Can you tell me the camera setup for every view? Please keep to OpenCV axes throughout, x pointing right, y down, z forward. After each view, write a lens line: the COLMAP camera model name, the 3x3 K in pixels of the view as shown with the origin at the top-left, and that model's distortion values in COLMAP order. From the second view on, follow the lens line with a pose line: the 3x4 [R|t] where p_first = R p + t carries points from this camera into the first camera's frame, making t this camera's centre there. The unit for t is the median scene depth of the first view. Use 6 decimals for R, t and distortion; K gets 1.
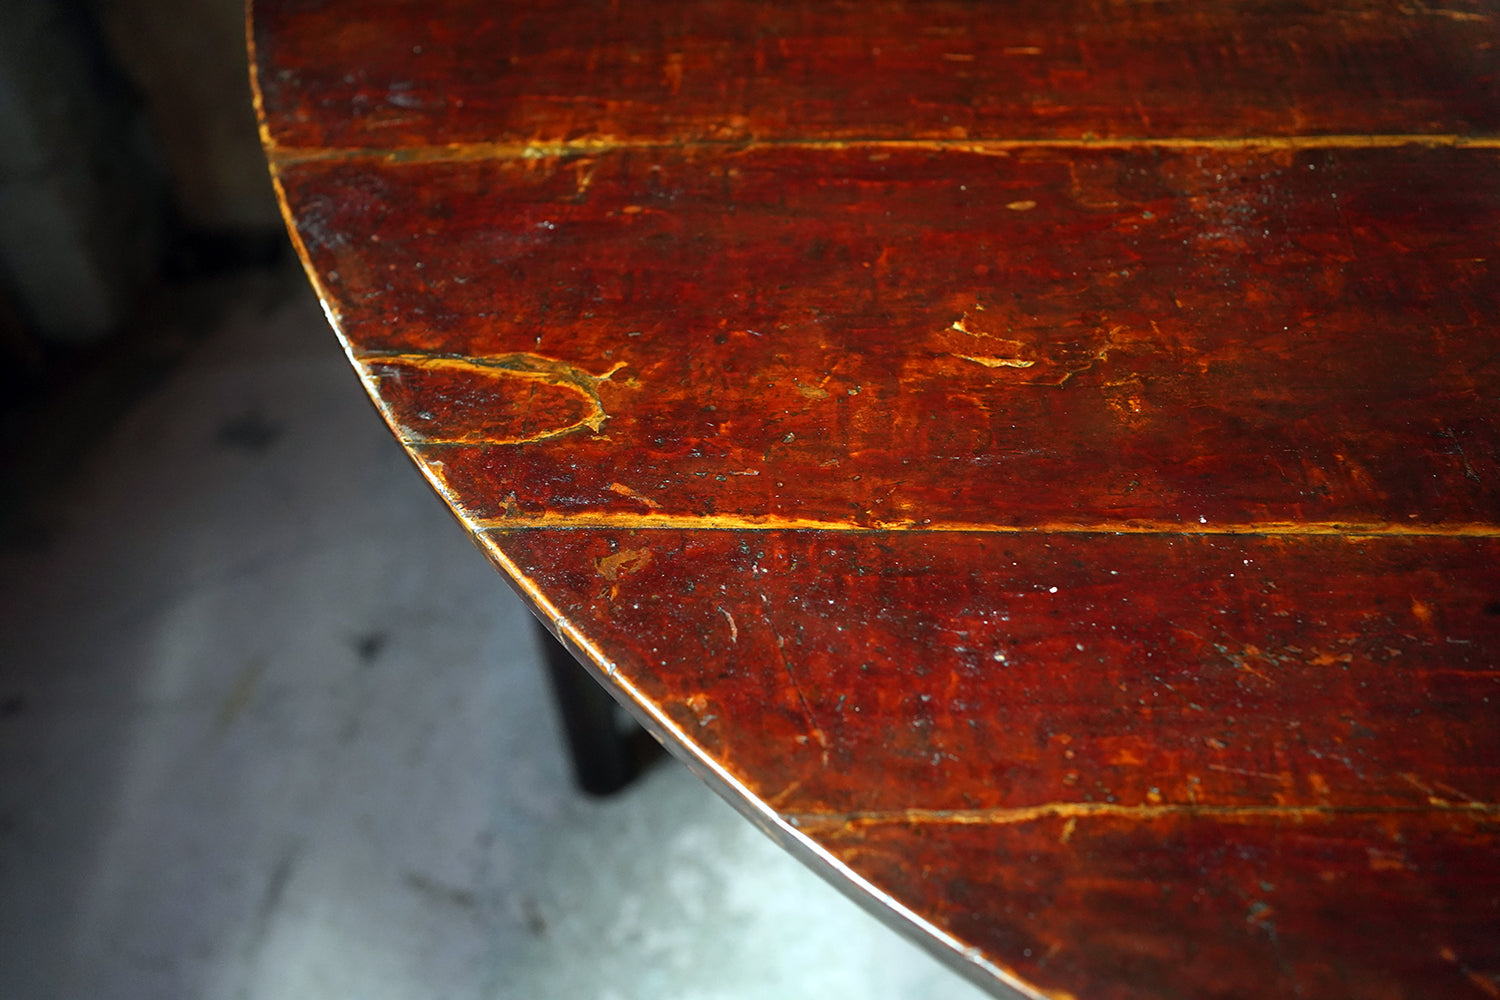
lens RADIAL K [[1519.5, 0, 759.9], [0, 1519.5, 494.3], [0, 0, 1]] dist [0.013969, 0.000000]
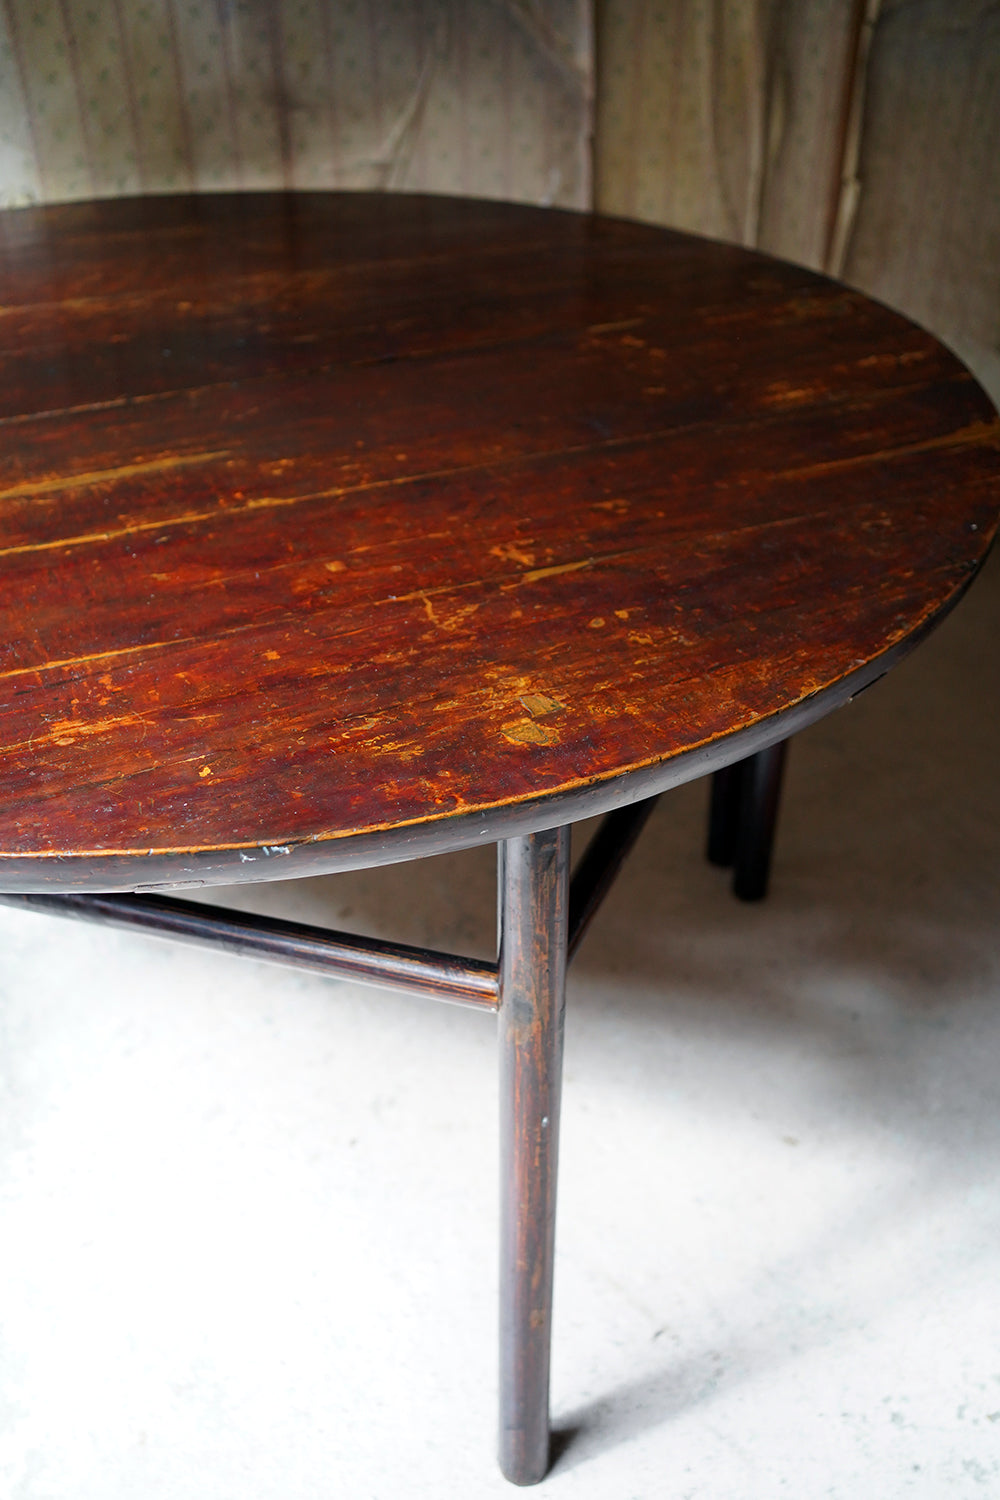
lens RADIAL K [[1519.5, 0, 502.0], [0, 1519.5, 758.0], [0, 0, 1]] dist [0.013969, 0.000000]
pose [[0.901659, -0.219977, 0.372318, 0.222058], [0.310404, 0.928670, -0.203032, 0.767696], [-0.301098, 0.298635, 0.905625, -1.169558]]
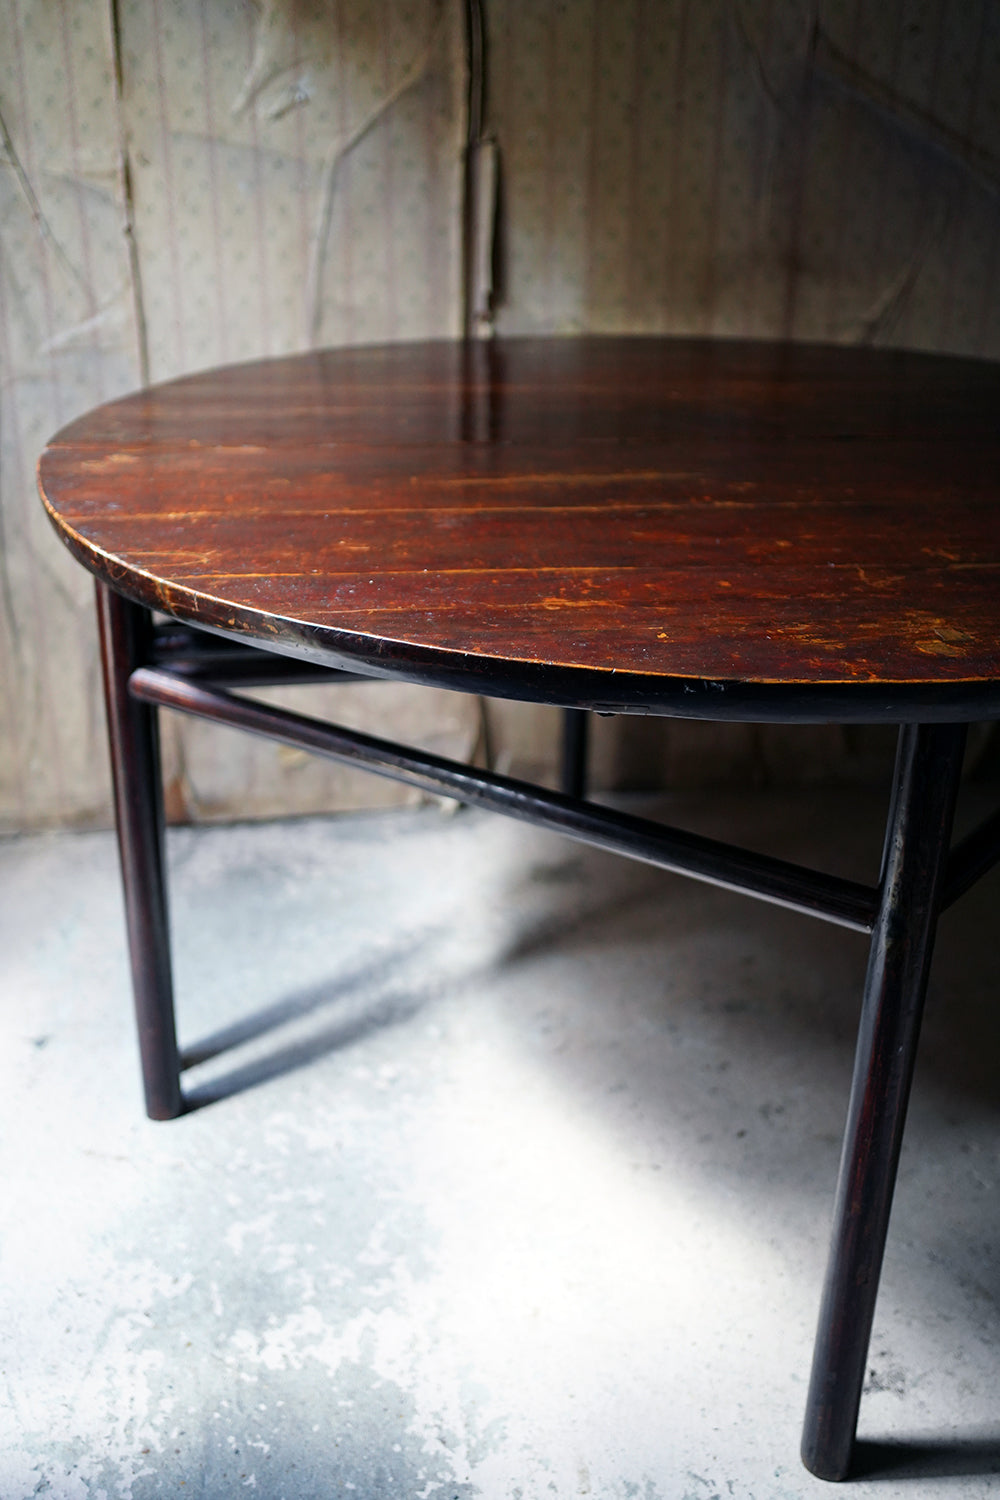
lens RADIAL K [[1519.5, 0, 504.2], [0, 1519.5, 745.9], [0, 0, 1]] dist [0.013969, 0.000000]
pose [[0.987708, -0.019135, 0.155136, -0.009293], [0.083148, 0.904733, -0.417785, 1.384336], [-0.132363, 0.425549, 0.895203, -1.302100]]
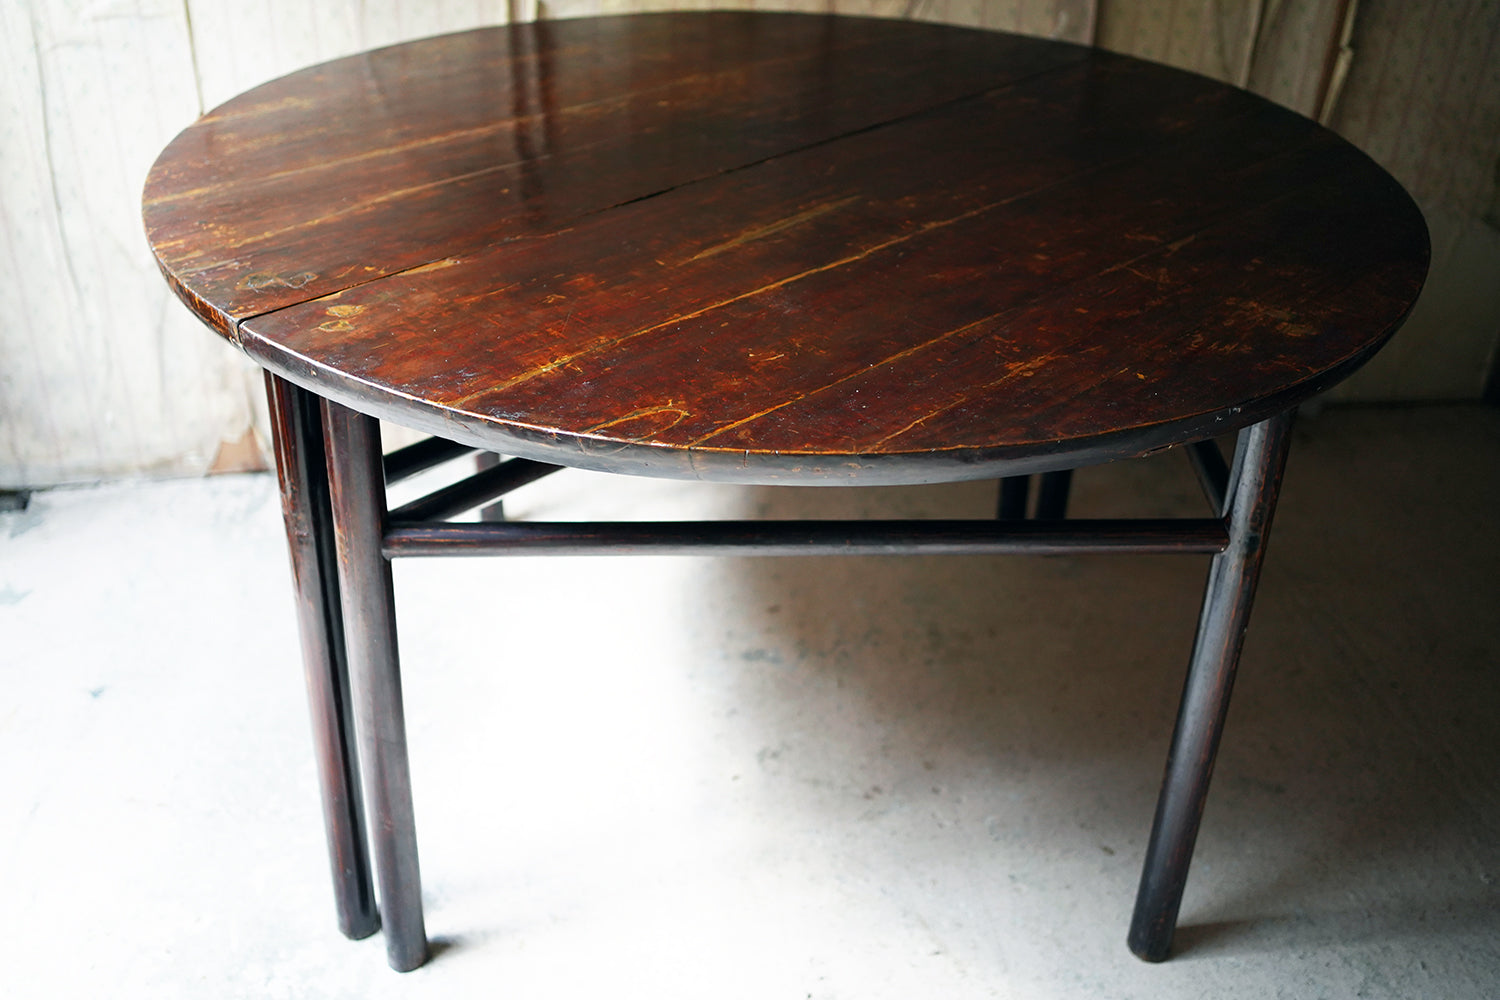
lens RADIAL K [[1519.5, 0, 759.3], [0, 1519.5, 499.4], [0, 0, 1]] dist [0.013969, 0.000000]
pose [[0.693883, -0.326311, 0.641910, -1.713233], [0.511427, 0.850864, -0.120304, 0.448283], [-0.506921, 0.411767, 0.757284, -0.959561]]
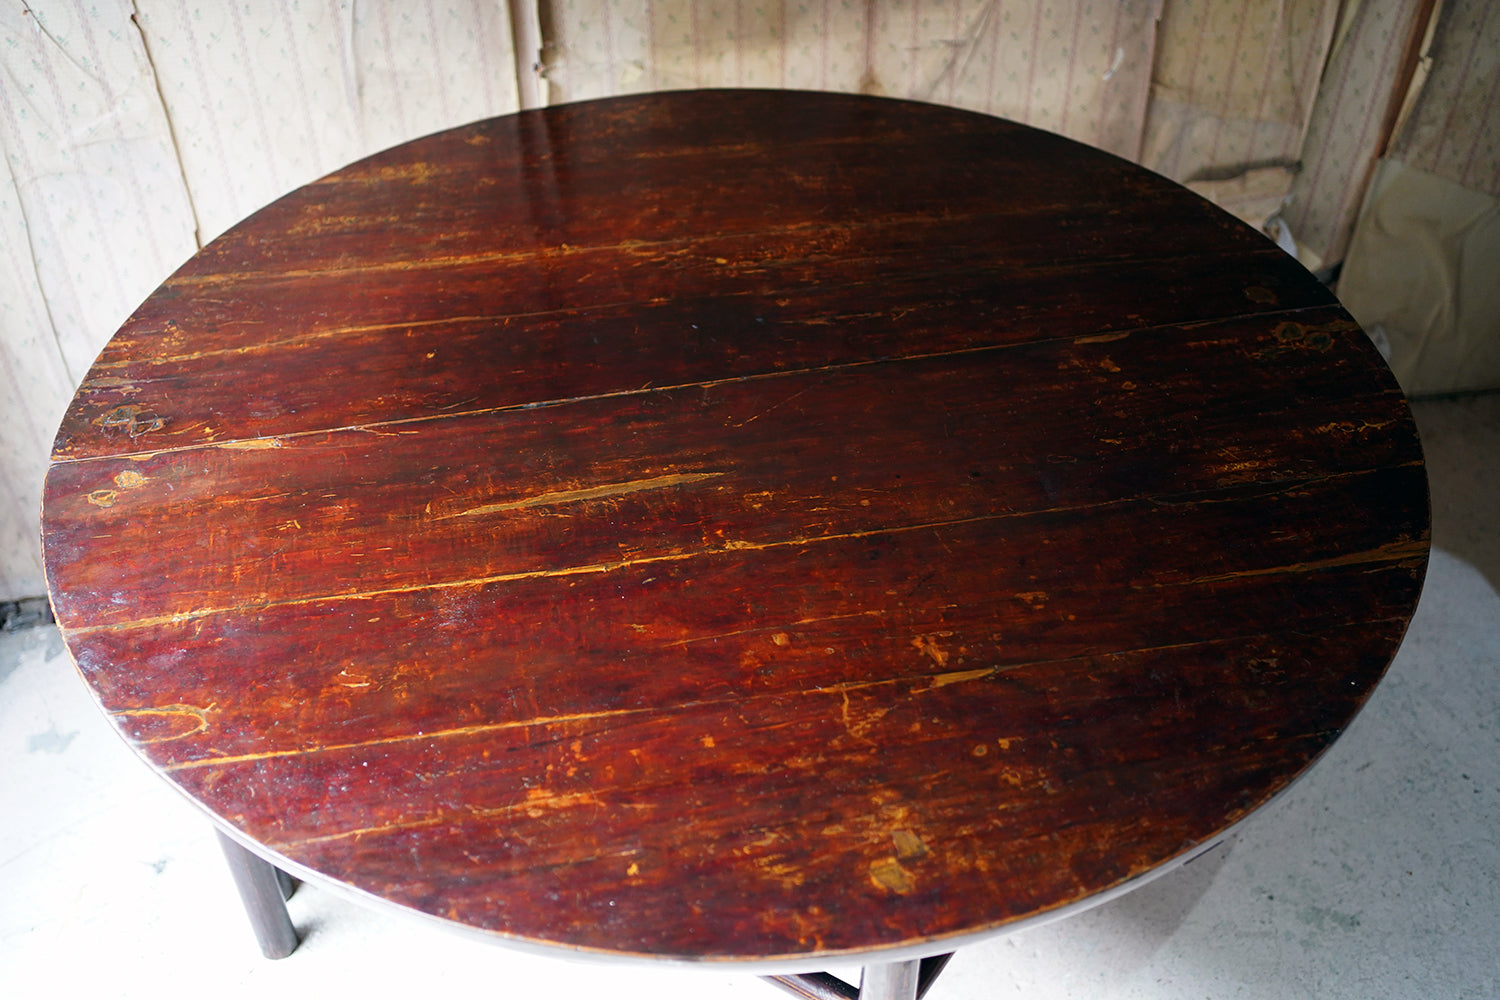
lens RADIAL K [[1519.5, 0, 755.7], [0, 1519.5, 503.2], [0, 0, 1]] dist [0.013969, 0.000000]
pose [[0.979433, -0.109002, 0.169796, 0.434409], [0.133157, 0.981434, -0.138048, 0.066035], [-0.151596, 0.157818, 0.975762, -1.846343]]
